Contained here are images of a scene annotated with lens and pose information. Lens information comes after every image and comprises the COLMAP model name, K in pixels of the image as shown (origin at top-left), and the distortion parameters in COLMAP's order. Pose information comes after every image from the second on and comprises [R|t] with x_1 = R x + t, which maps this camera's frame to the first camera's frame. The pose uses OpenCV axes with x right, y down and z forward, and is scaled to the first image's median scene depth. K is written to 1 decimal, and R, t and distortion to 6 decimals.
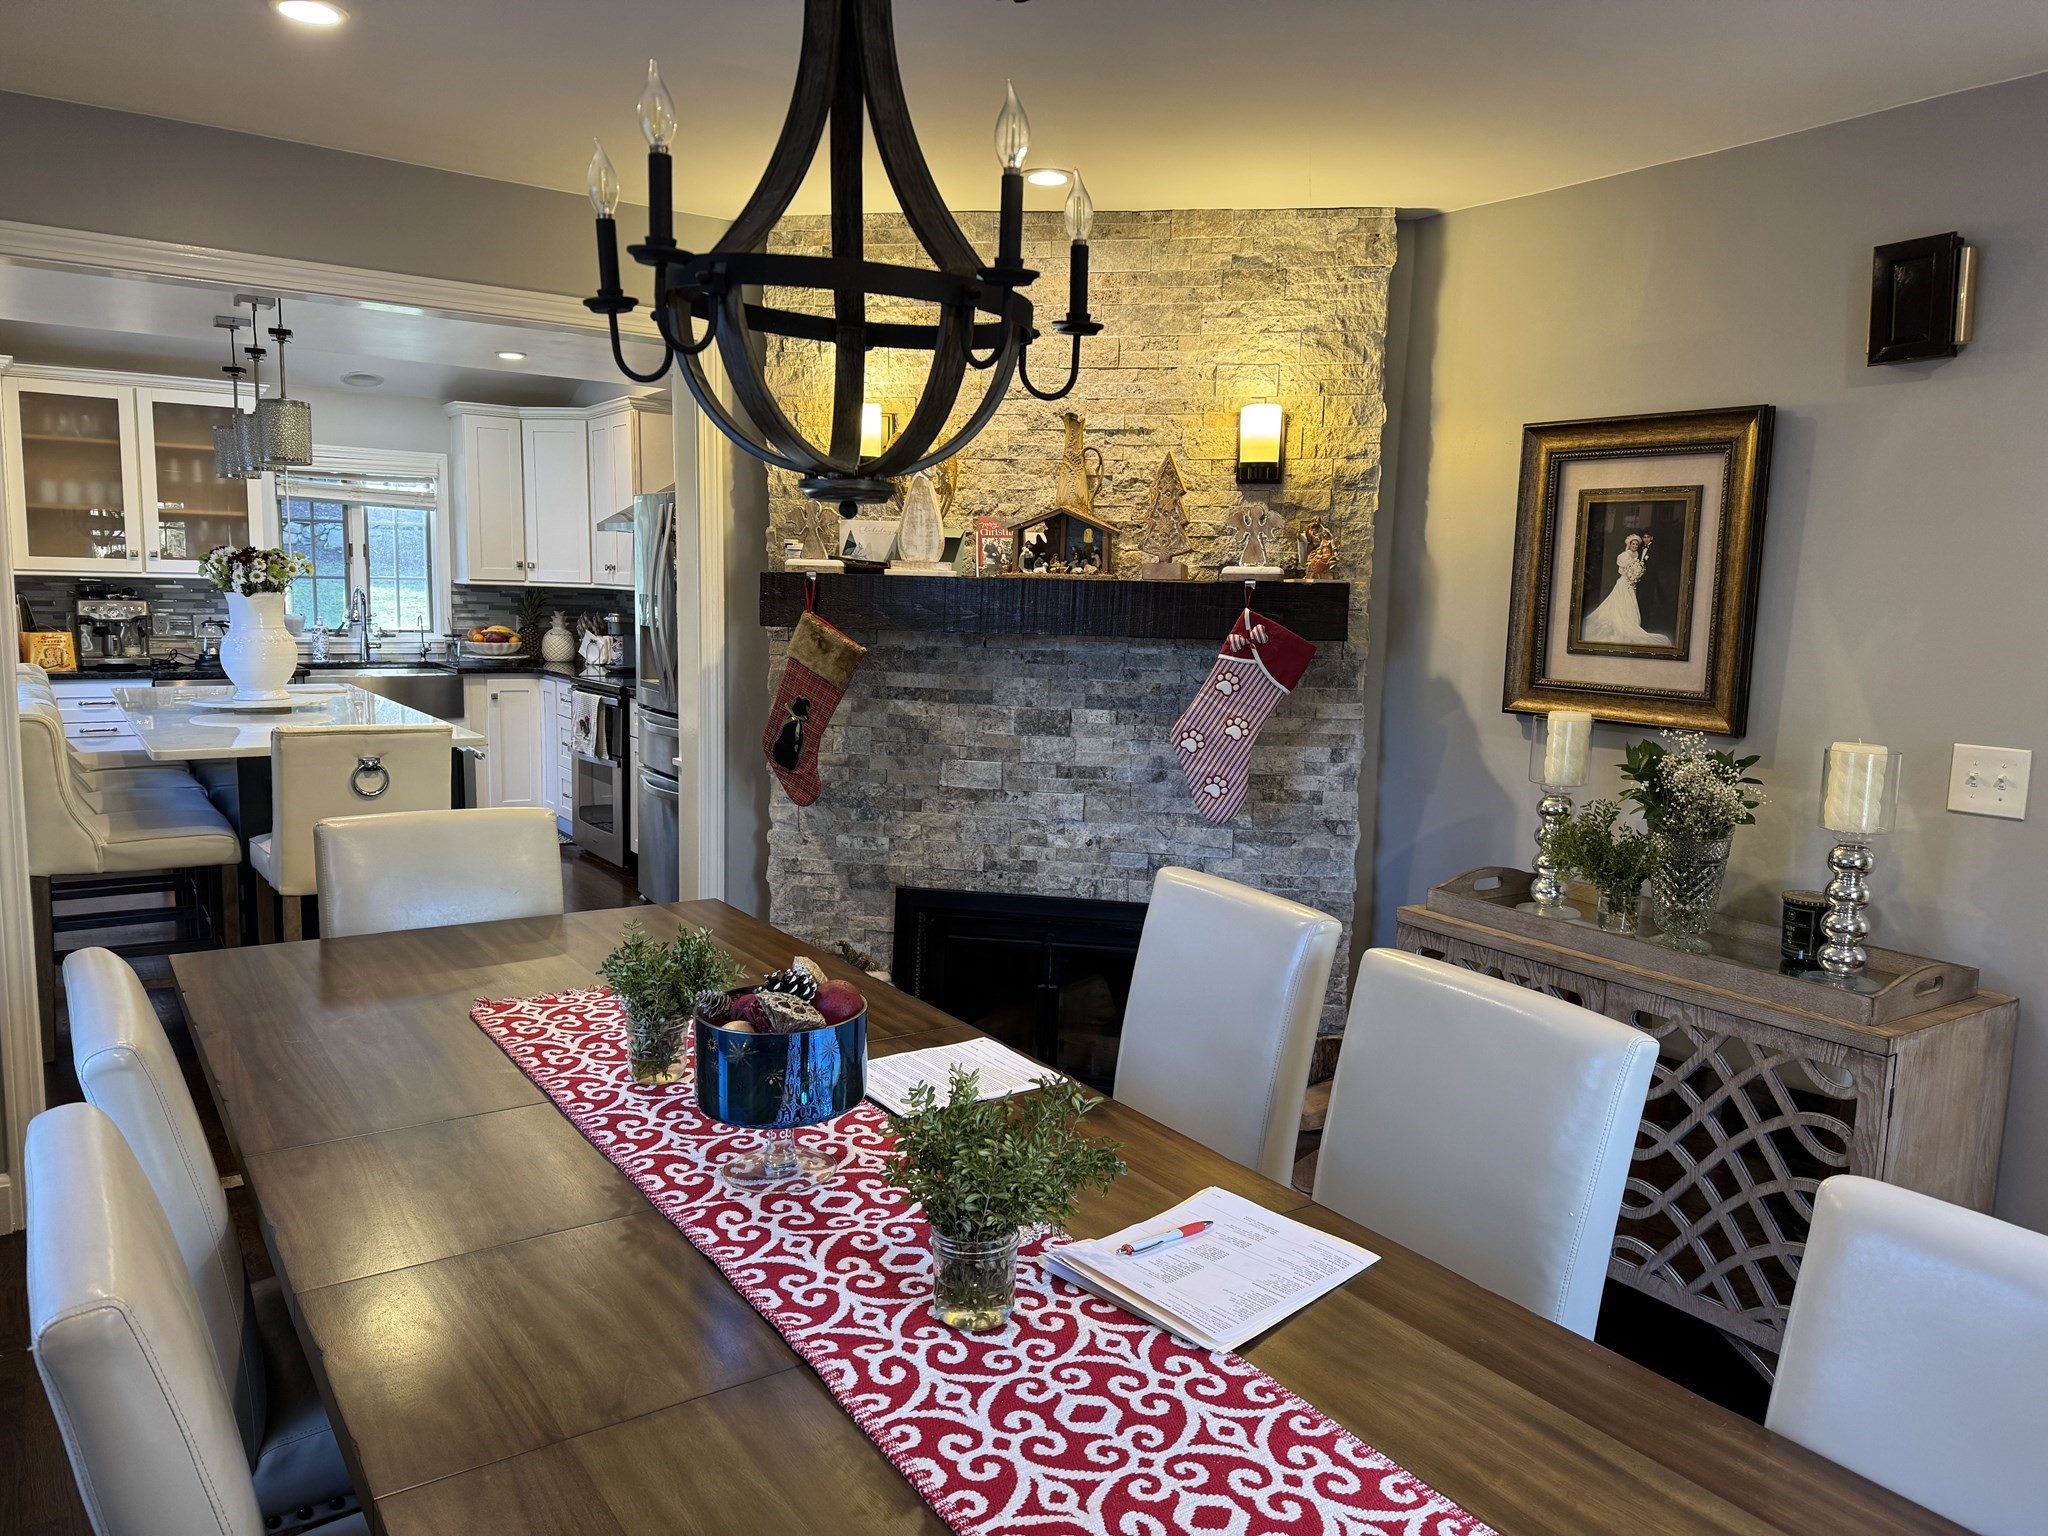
lens RADIAL K [[1413.3, 0, 1037.6], [0, 1413.3, 763.2], [0, 0, 1]] dist [-0.002365, -0.027813]
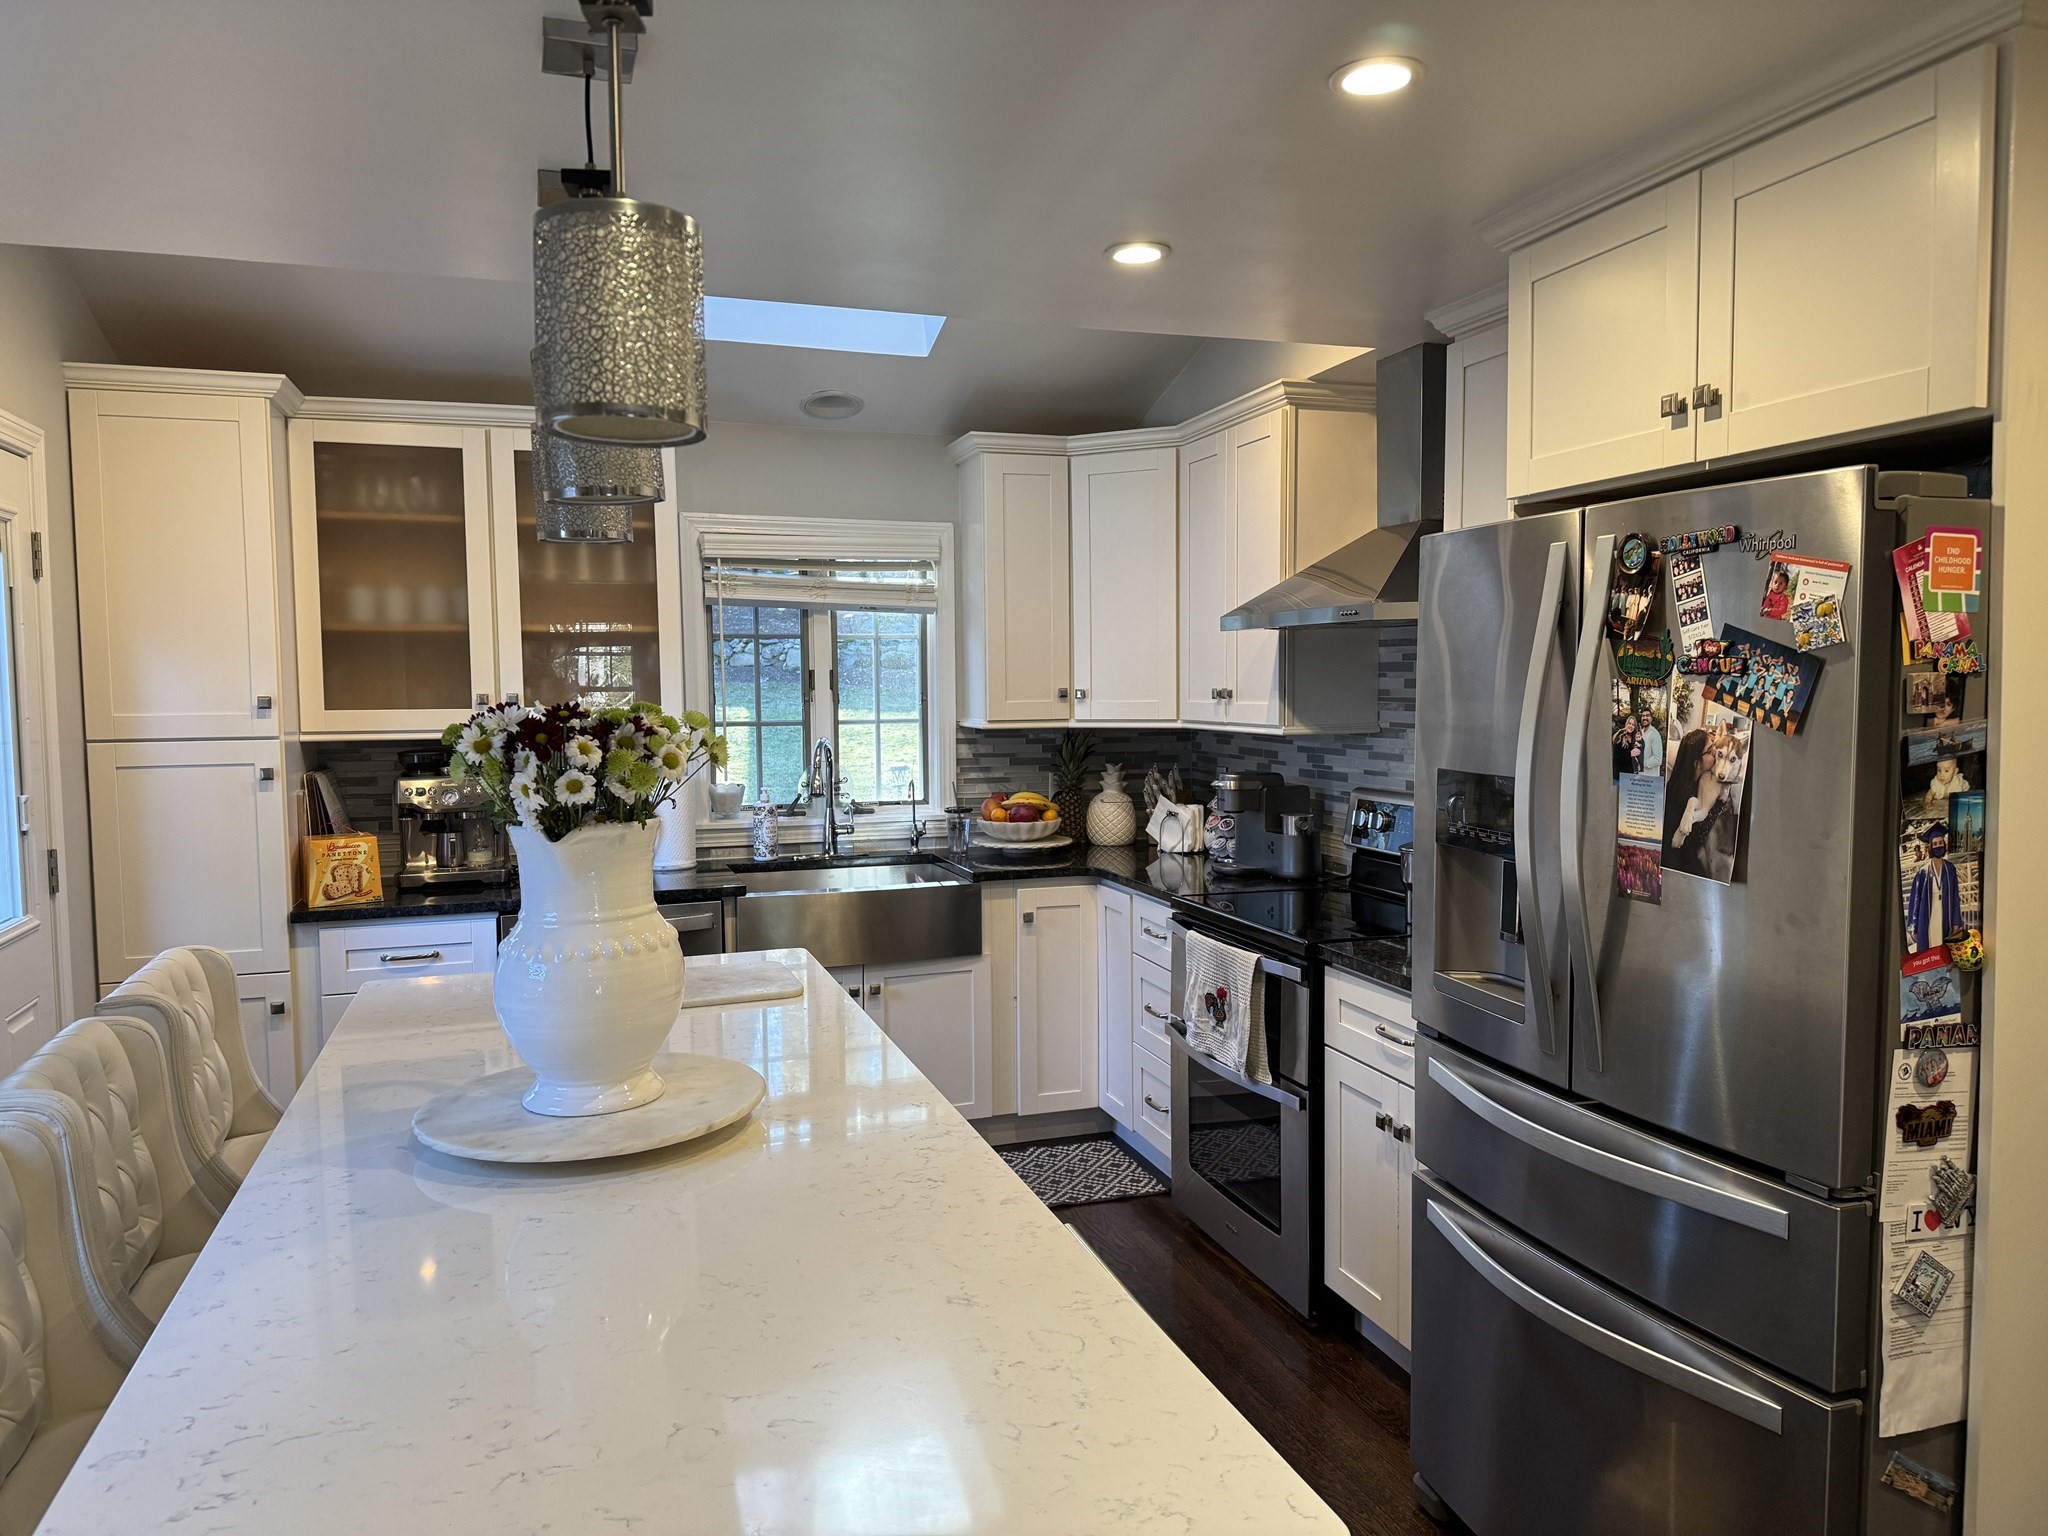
lens RADIAL K [[1413.3, 0, 1017.4], [0, 1413.3, 770.6], [0, 0, 1]] dist [-0.002365, -0.027813]
pose [[0.953433, -0.012751, -0.301334, -0.208938], [-0.006431, 0.998019, -0.062578, -0.071596], [0.301535, 0.061602, 0.951463, 0.428087]]
